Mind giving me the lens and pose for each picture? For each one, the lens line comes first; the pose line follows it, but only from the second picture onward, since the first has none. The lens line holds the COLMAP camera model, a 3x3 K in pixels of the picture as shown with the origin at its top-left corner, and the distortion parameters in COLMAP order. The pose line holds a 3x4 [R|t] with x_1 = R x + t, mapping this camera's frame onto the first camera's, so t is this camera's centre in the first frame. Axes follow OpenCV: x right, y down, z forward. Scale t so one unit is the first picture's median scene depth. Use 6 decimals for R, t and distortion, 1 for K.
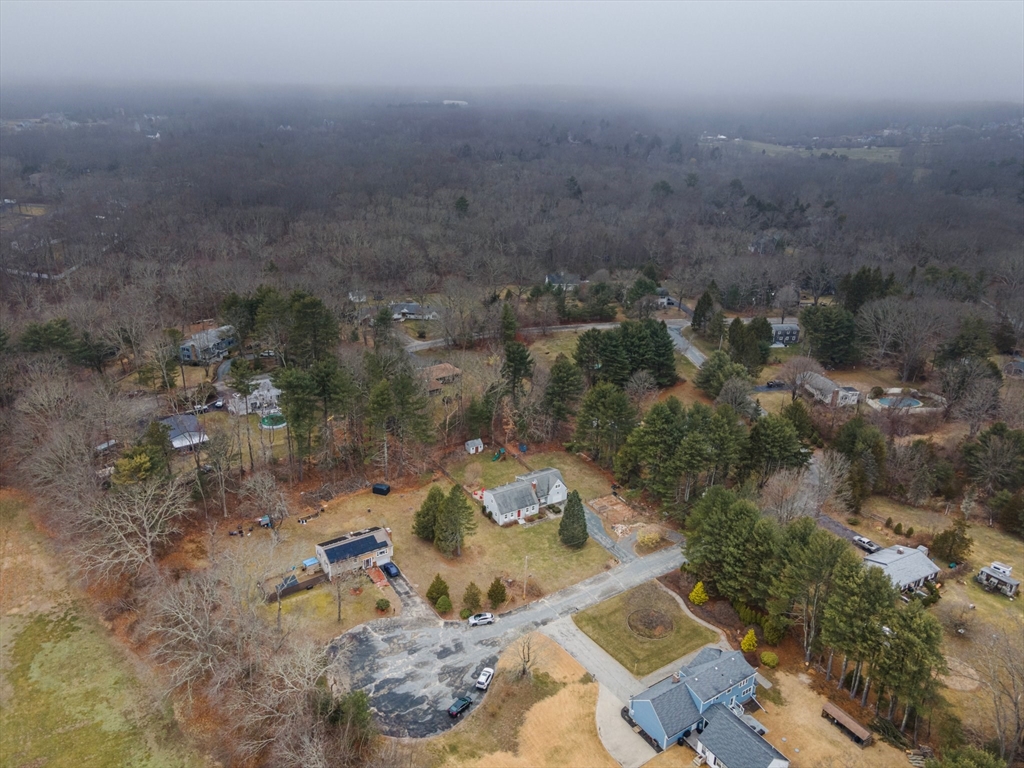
lens RADIAL K [[757.9, 0, 512.0], [0, 757.9, 384.0], [0, 0, 1]] dist [0.054396, 0.000397]
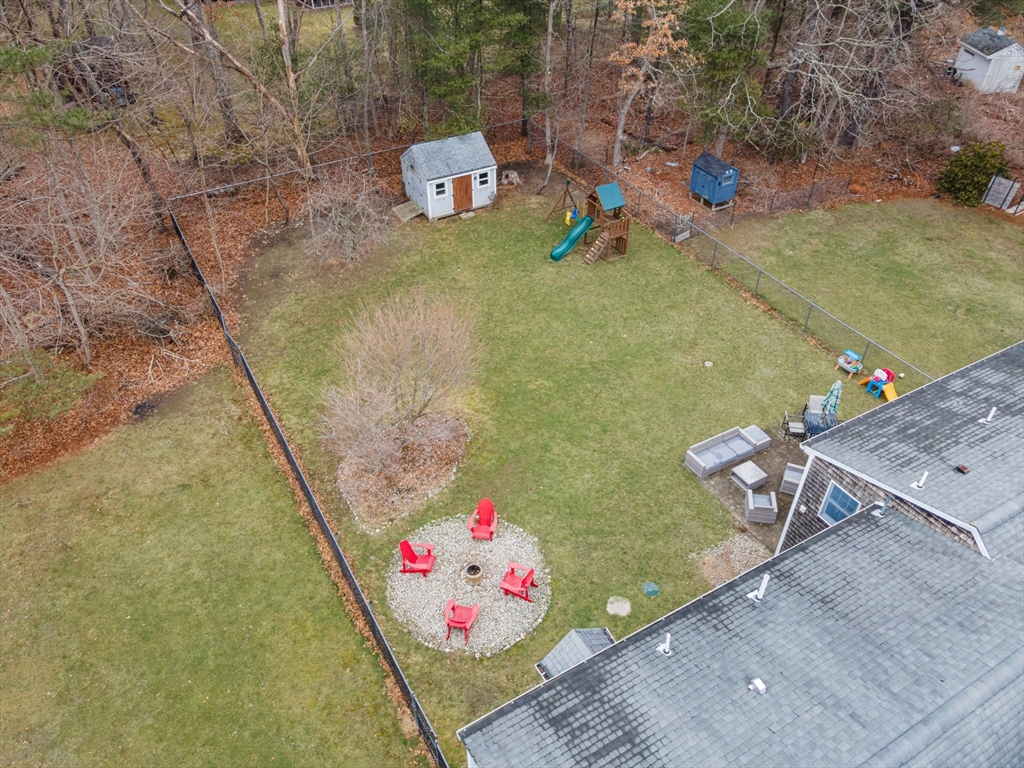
lens RADIAL K [[757.9, 0, 512.0], [0, 757.9, 384.0], [0, 0, 1]] dist [0.054396, 0.000397]
pose [[0.998644, 0.004814, -0.051840, -0.025327], [0.010580, 0.956172, 0.292616, 0.078623], [0.050976, -0.292767, 0.954824, 0.832641]]
